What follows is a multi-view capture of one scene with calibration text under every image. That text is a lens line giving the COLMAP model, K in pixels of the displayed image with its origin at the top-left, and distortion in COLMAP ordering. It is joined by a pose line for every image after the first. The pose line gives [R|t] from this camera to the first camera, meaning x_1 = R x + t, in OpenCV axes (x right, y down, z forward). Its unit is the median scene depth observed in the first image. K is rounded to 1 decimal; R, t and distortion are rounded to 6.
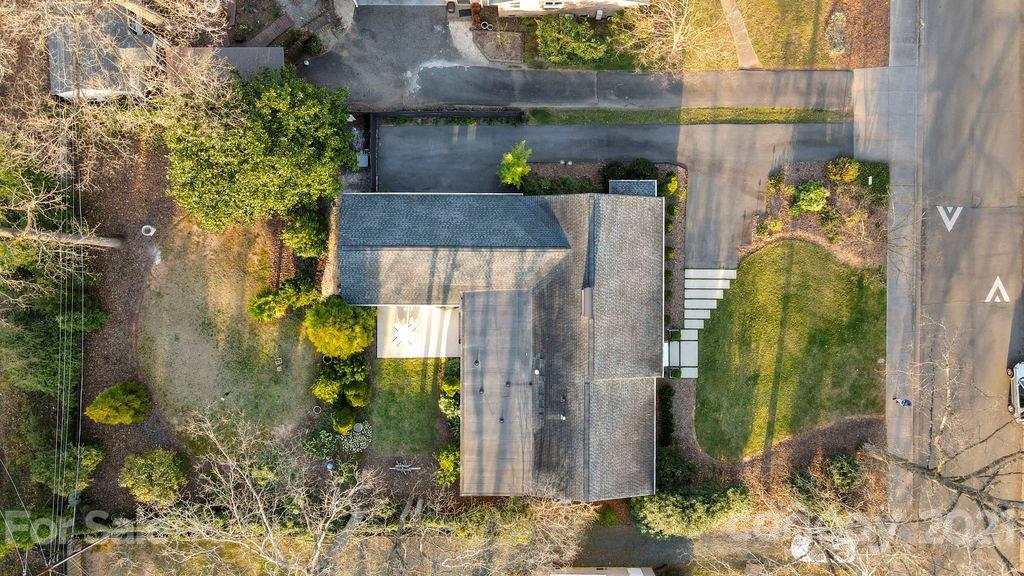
lens RADIAL K [[747.8, 0, 513.5], [0, 747.8, 292.6], [0, 0, 1]] dist [-0.001339, -0.000711]
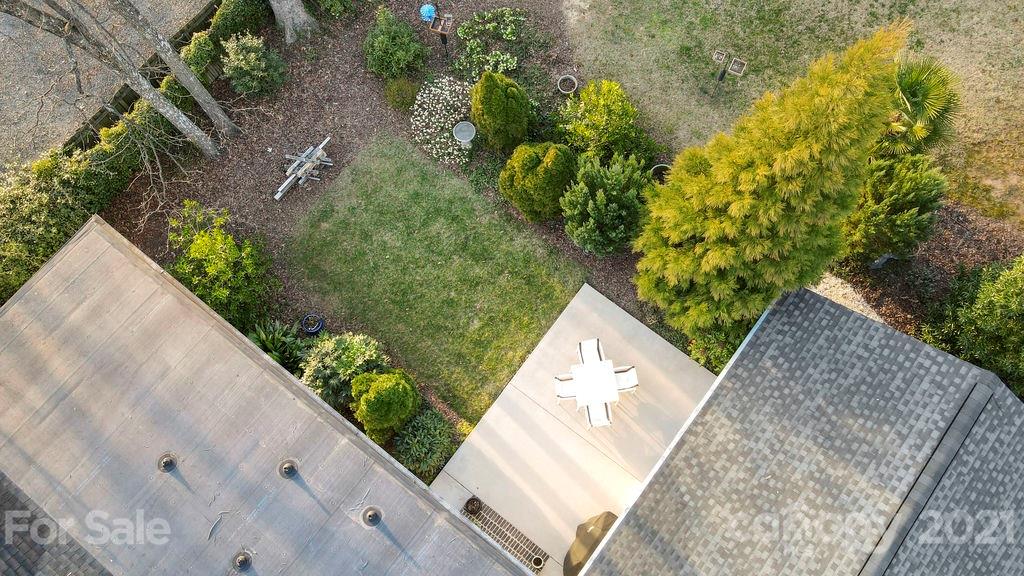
lens RADIAL K [[747.8, 0, 510.7], [0, 747.8, 287.5], [0, 0, 1]] dist [-0.001339, -0.000711]
pose [[-0.609535, 0.764485, -0.209834, -0.086771], [-0.792097, -0.576489, 0.200604, 0.043990], [0.032391, 0.288484, 0.956937, 0.683276]]
